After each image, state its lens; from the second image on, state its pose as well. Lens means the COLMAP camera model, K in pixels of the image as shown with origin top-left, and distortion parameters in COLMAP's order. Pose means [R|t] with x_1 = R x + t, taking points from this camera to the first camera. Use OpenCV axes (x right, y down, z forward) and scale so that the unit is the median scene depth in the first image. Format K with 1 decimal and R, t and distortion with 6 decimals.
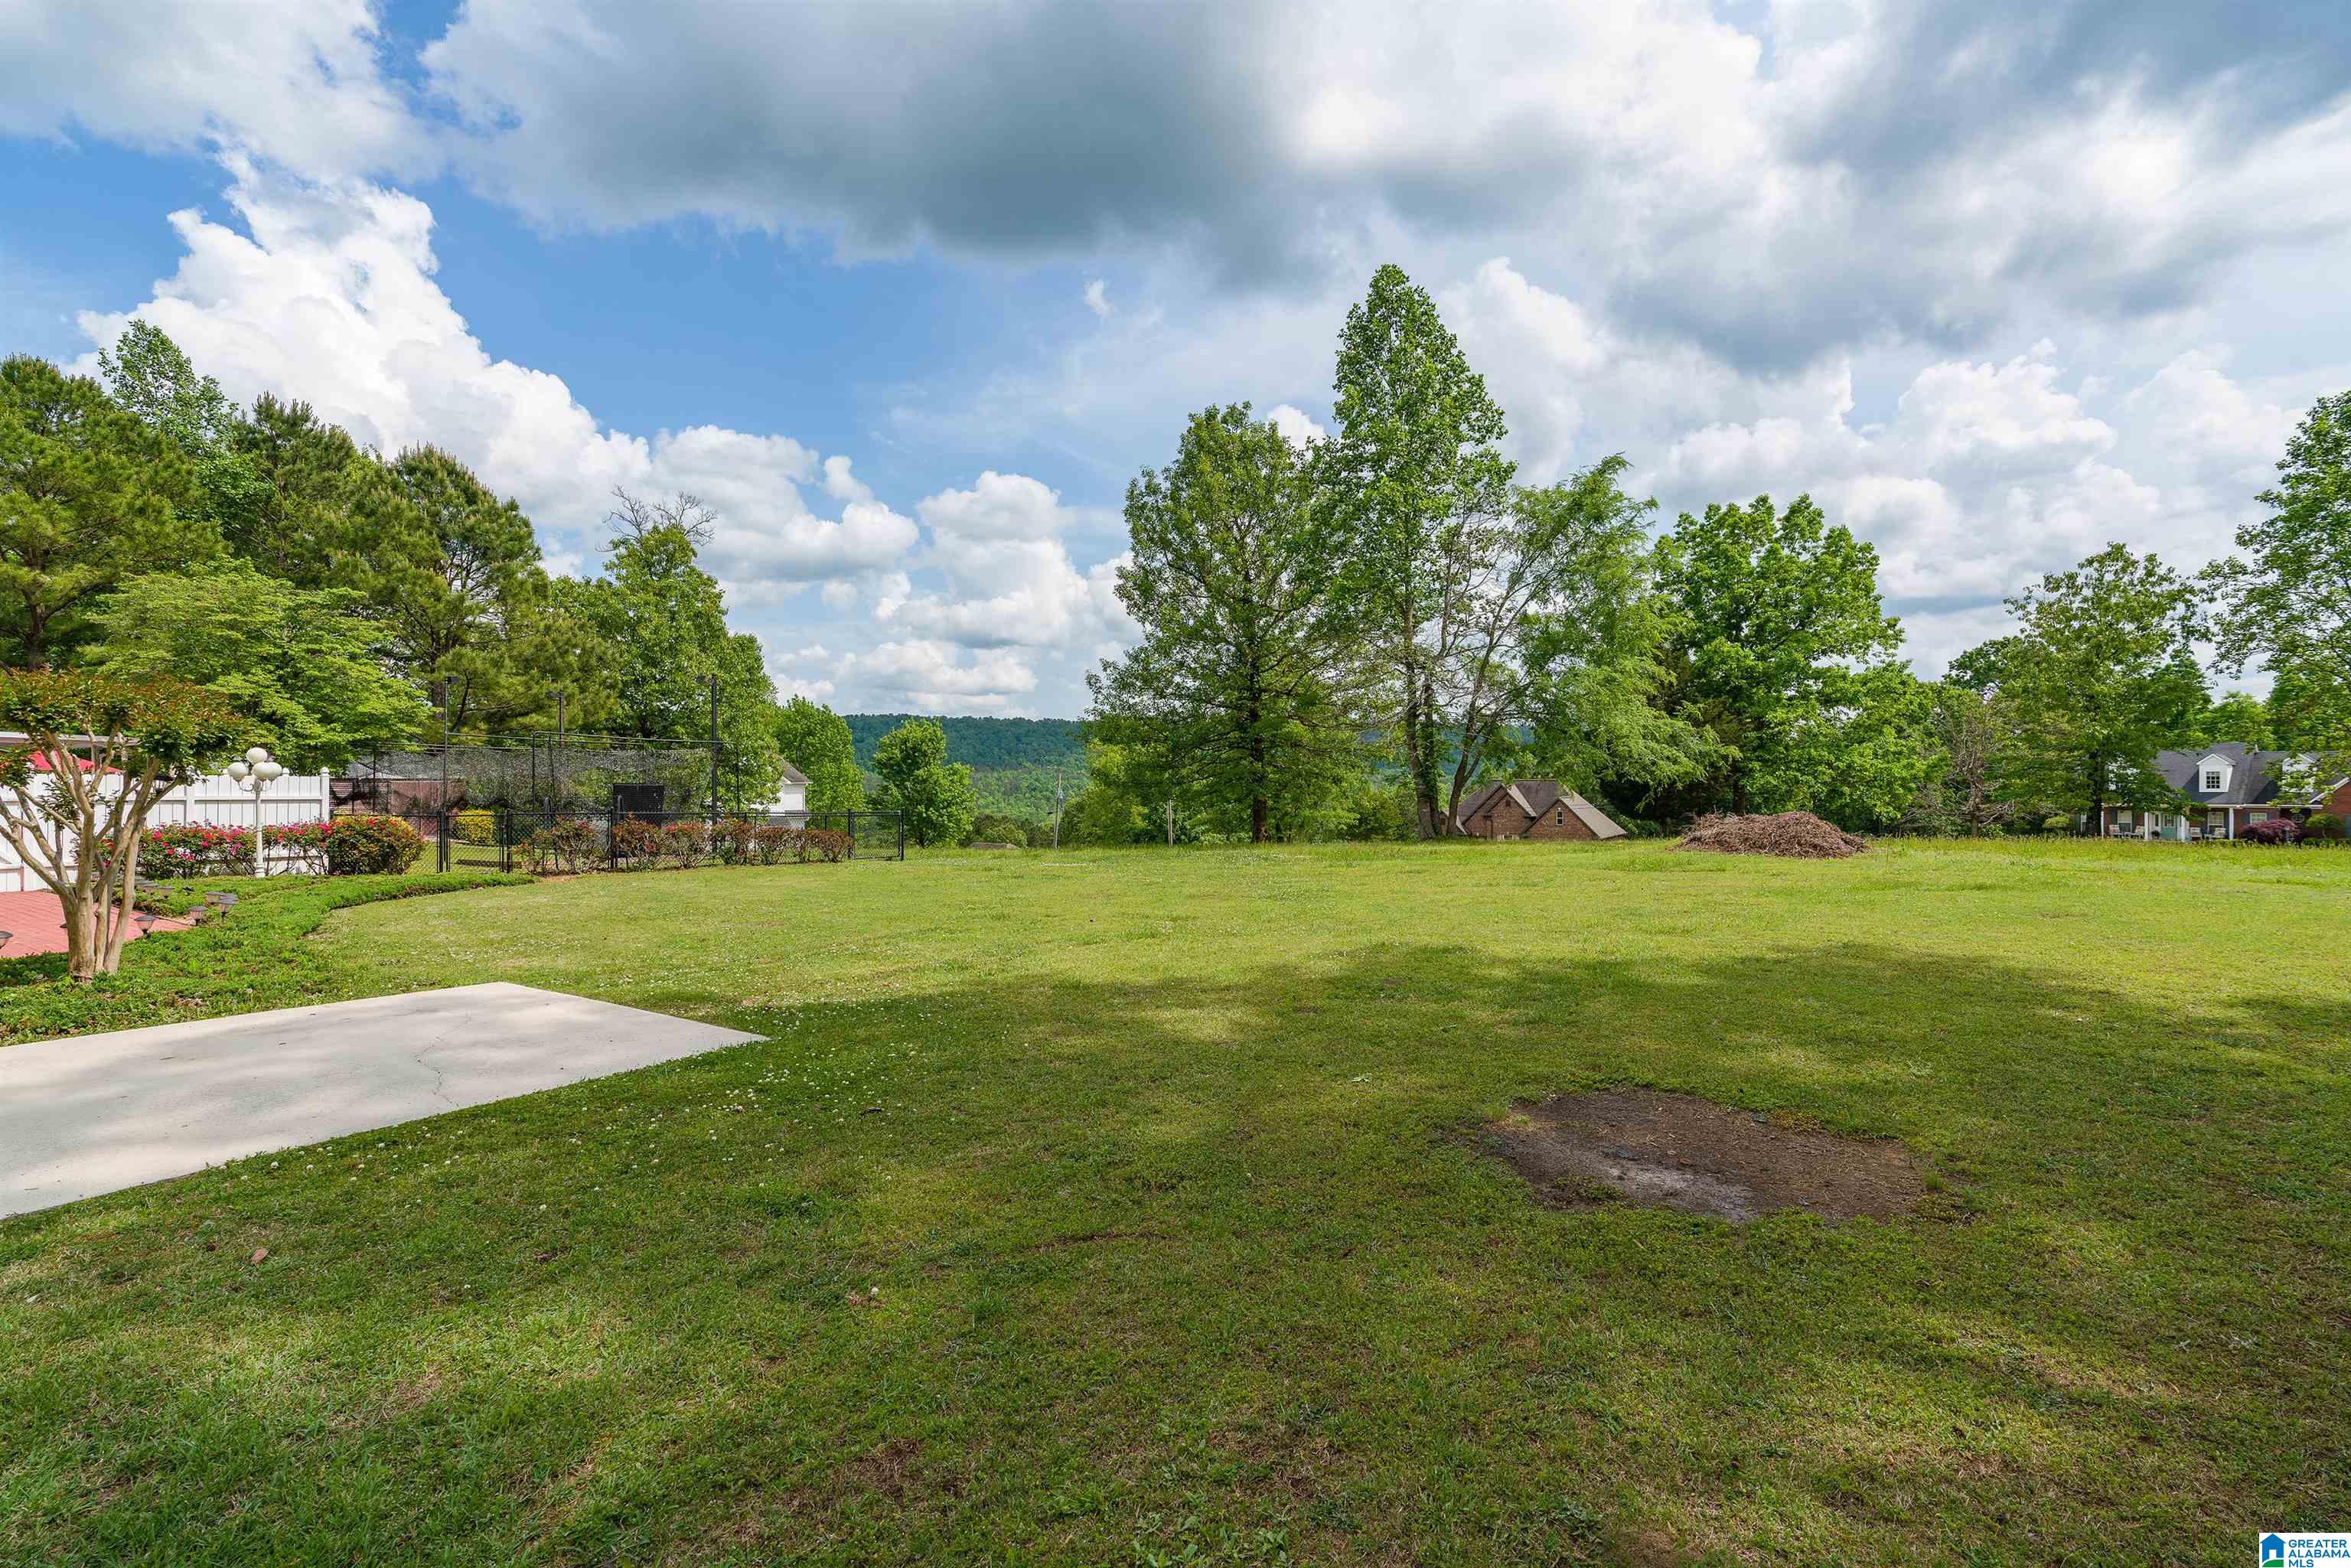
lens RADIAL K [[1061.8, 0, 1173.2], [0, 1061.8, 779.9], [0, 0, 1]] dist [-0.009779, -0.000684]
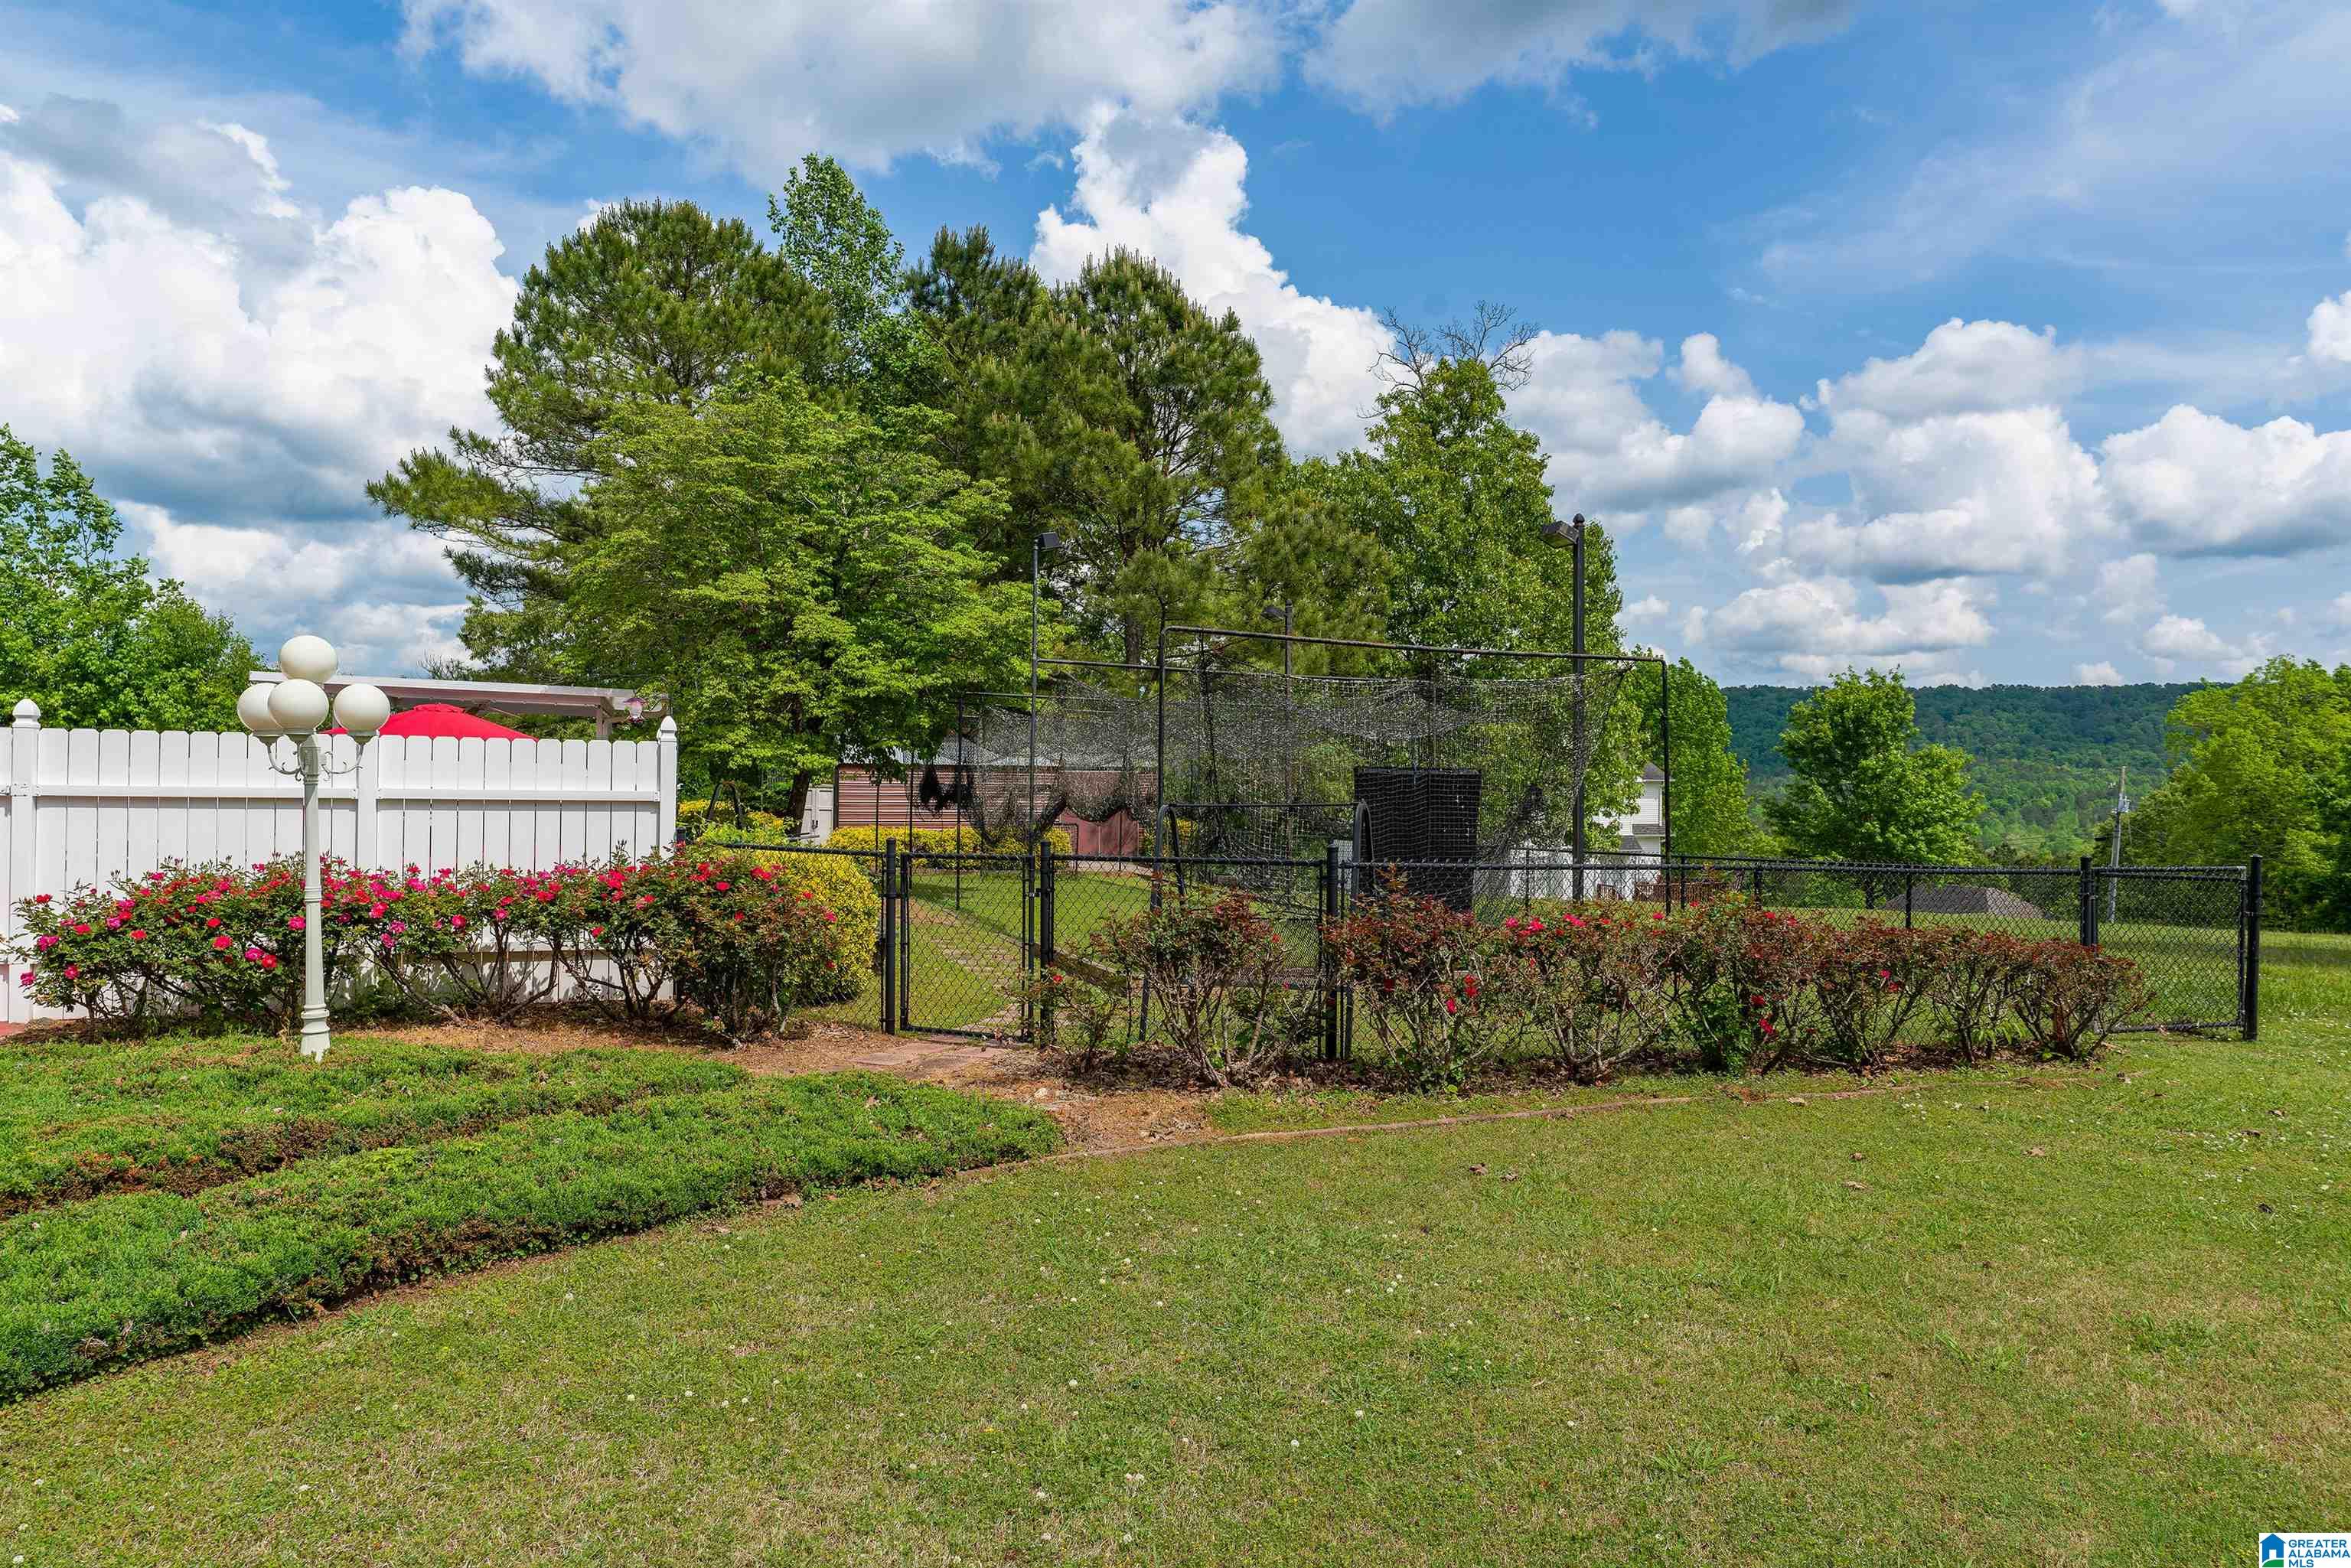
lens RADIAL K [[1370.0, 0, 1178.9], [0, 1370.0, 772.4], [0, 0, 1]] dist [-0.006834, 0.003908]
pose [[0.790950, 0.013312, -0.611736, -0.128046], [-0.014034, 0.999895, 0.003613, 0.001677], [0.611720, 0.005728, 0.791054, 0.288942]]
